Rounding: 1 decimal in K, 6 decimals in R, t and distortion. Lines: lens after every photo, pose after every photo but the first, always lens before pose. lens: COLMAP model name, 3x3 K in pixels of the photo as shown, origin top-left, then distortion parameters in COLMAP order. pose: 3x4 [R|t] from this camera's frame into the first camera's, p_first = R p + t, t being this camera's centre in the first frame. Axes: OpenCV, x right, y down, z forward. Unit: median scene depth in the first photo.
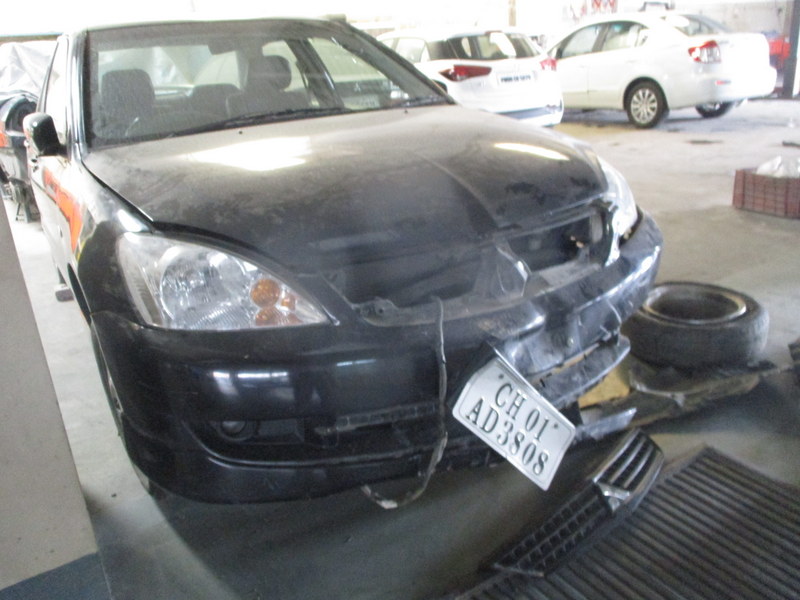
lens RADIAL K [[660.6, 0, 400.0], [0, 660.6, 300.0], [0, 0, 1]] dist [-0.005176, -0.009817]
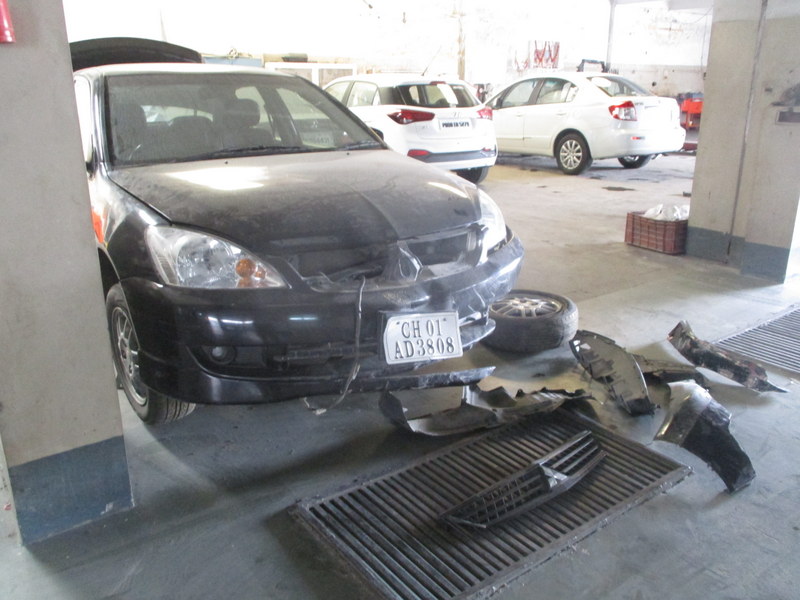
lens RADIAL K [[660.6, 0, 400.0], [0, 660.6, 300.0], [0, 0, 1]] dist [-0.005176, -0.009817]
pose [[0.996318, 0.042613, 0.074394, 0.015153], [-0.039040, 0.998043, -0.048843, 0.043438], [-0.076330, 0.045759, 0.996032, -0.192283]]
